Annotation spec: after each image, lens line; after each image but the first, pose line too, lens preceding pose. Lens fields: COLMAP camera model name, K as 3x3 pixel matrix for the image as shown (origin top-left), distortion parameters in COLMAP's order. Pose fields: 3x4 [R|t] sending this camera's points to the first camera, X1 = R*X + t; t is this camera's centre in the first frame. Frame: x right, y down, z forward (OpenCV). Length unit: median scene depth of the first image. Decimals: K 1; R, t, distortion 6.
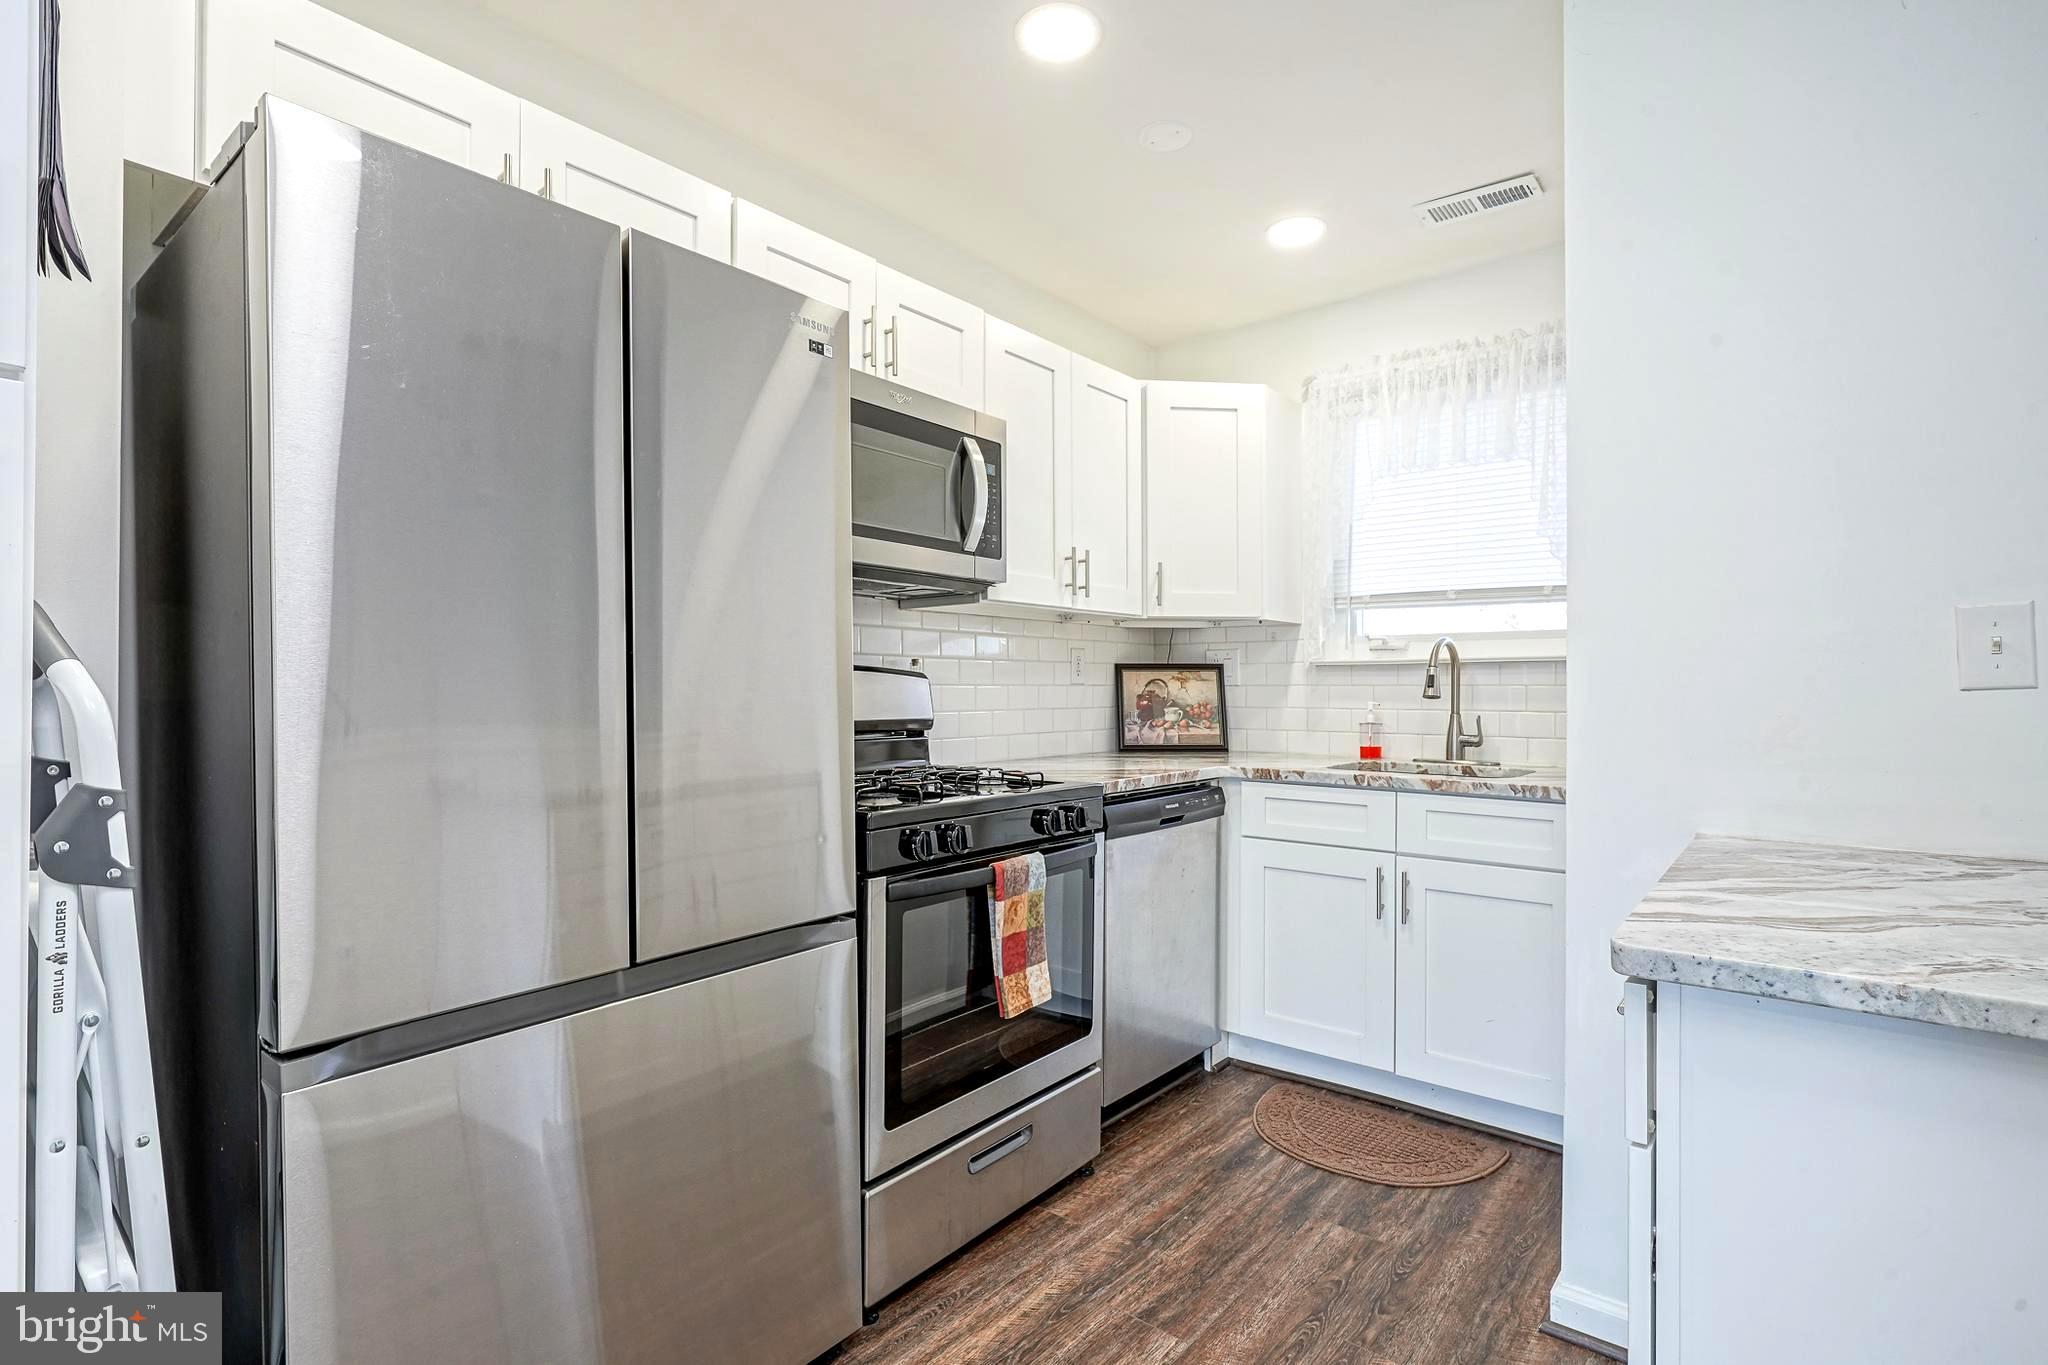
lens RADIAL K [[1012.3, 0, 1049.5], [0, 1012.3, 686.7], [0, 0, 1]] dist [-0.010440, 0.005107]
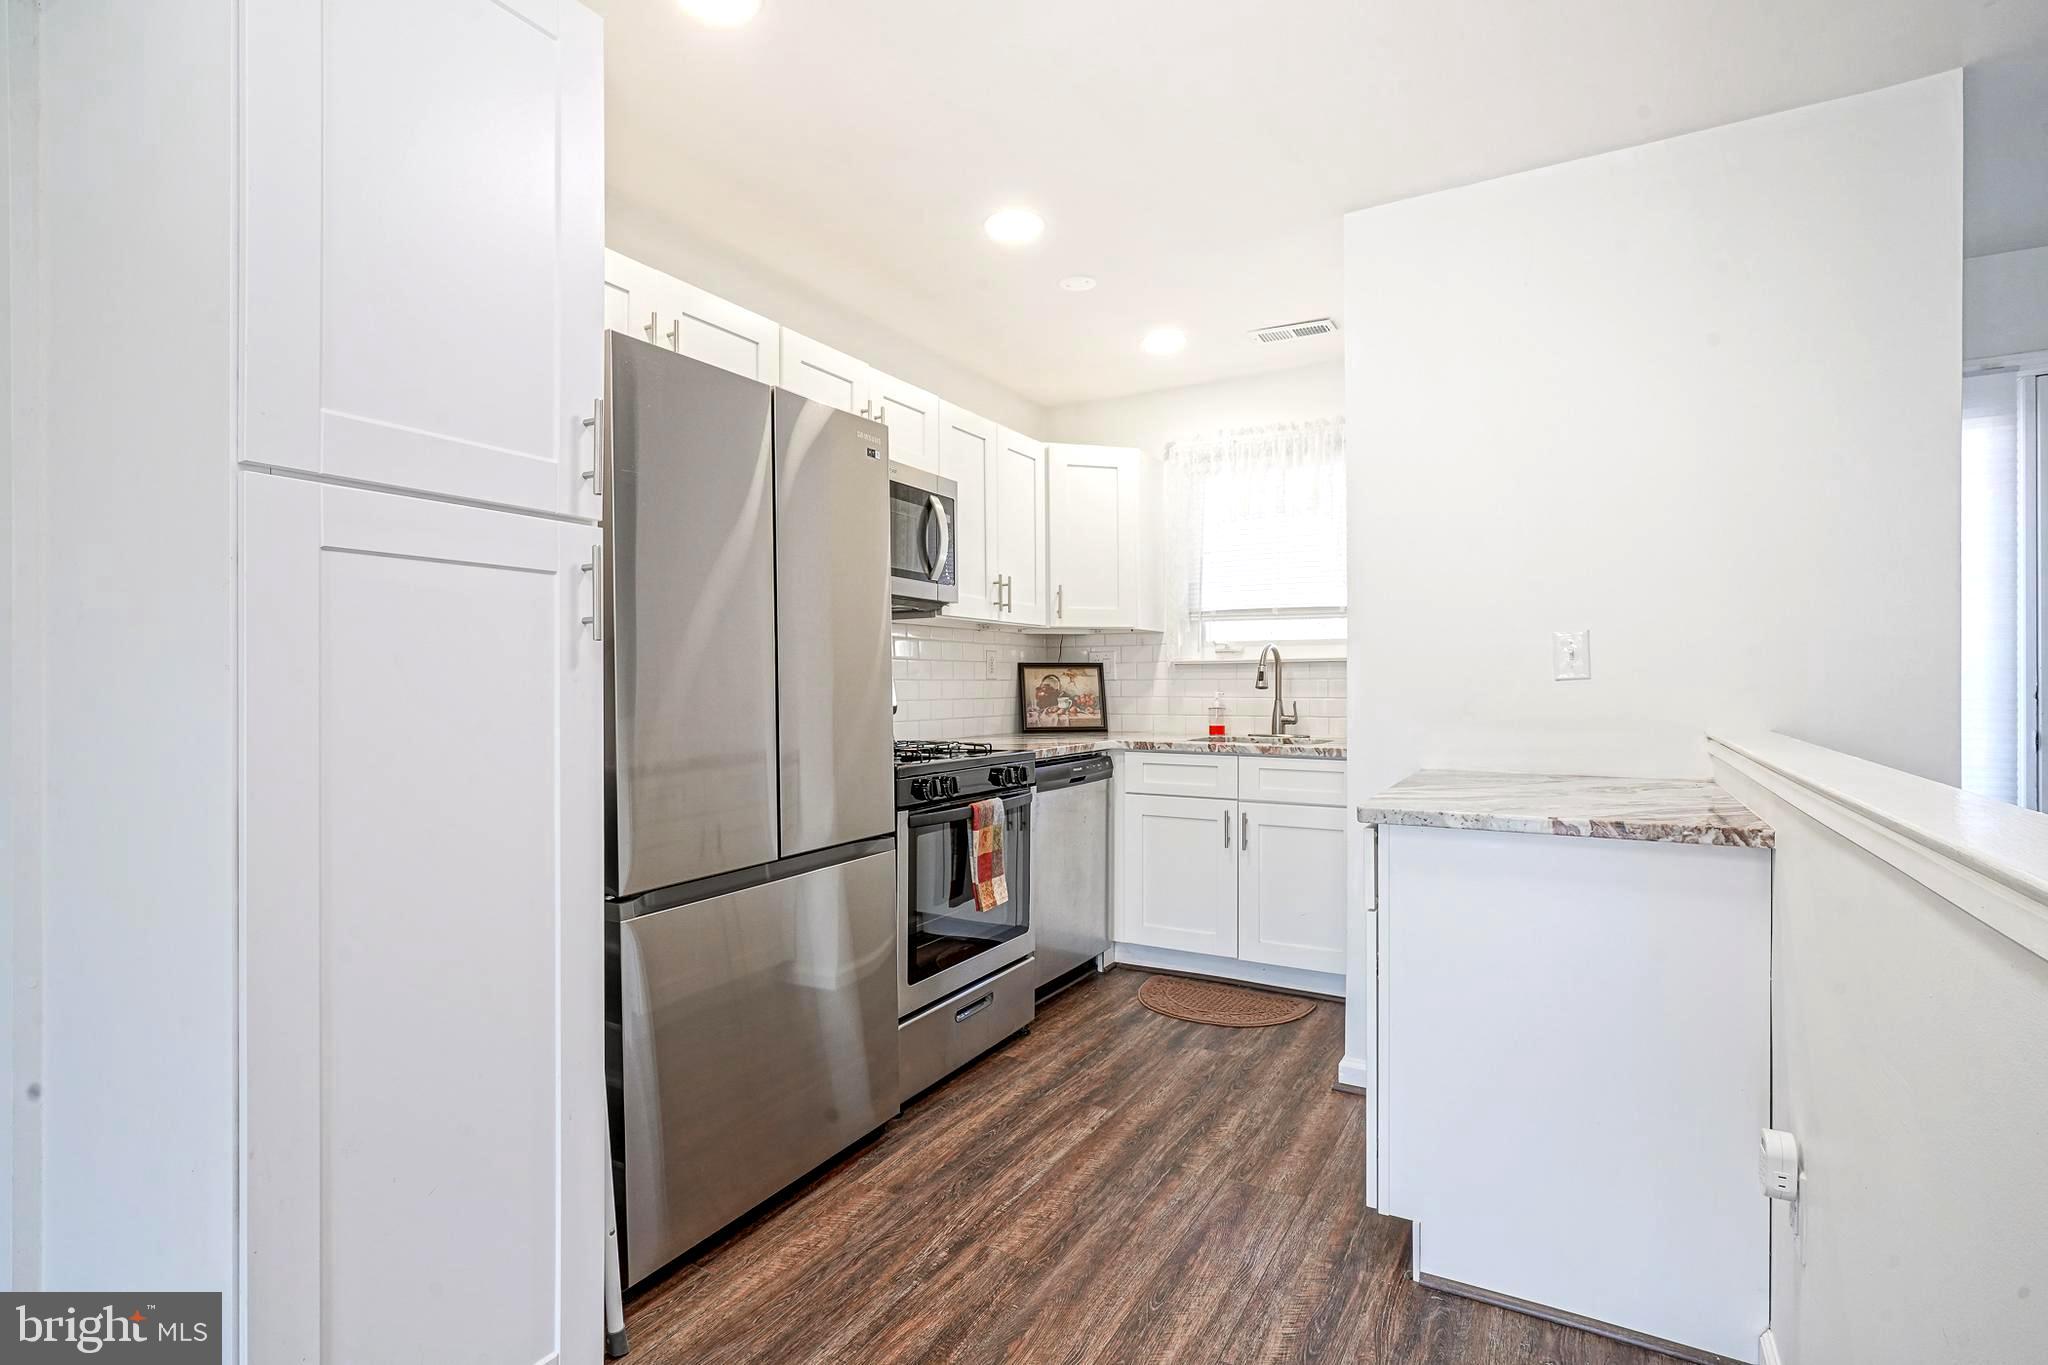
lens RADIAL K [[1012.3, 0, 1046.1], [0, 1012.3, 685.0], [0, 0, 1]] dist [-0.010440, 0.005107]
pose [[0.987388, -0.004108, 0.158269, -0.127854], [0.003822, 0.999990, 0.002107, 0.002807], [-0.158276, -0.001476, 0.987394, -0.308406]]
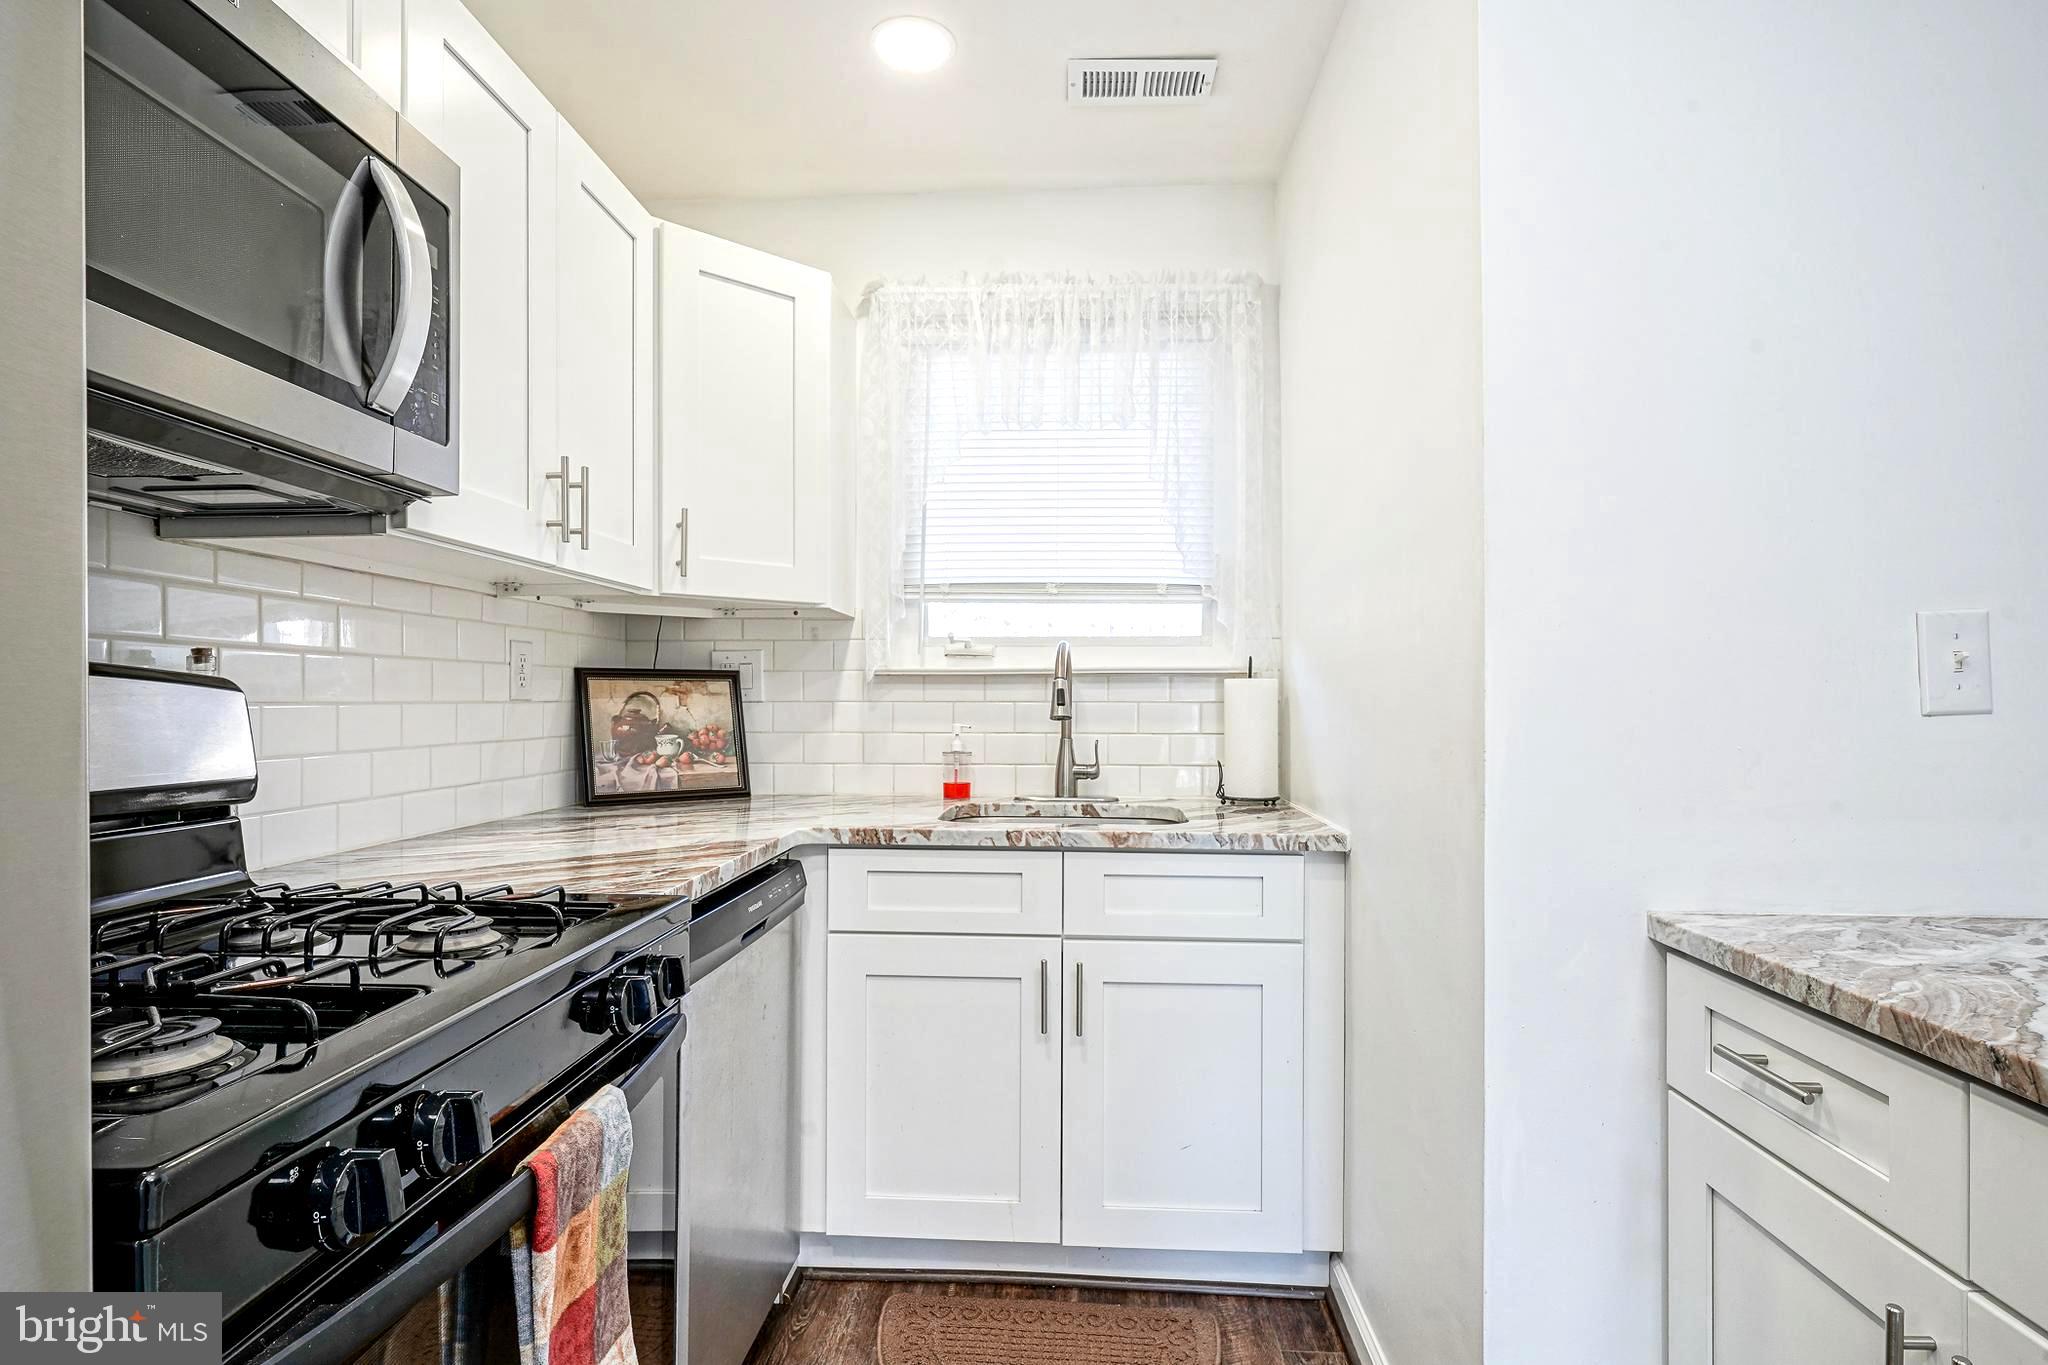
lens RADIAL K [[1012.3, 0, 1025.8], [0, 1012.3, 688.4], [0, 0, 1]] dist [-0.010440, 0.005107]
pose [[0.815760, 0.006793, 0.578350, -0.091789], [-0.001621, 0.999954, -0.009459, -0.005308], [-0.578388, 0.006779, 0.815734, 0.406125]]
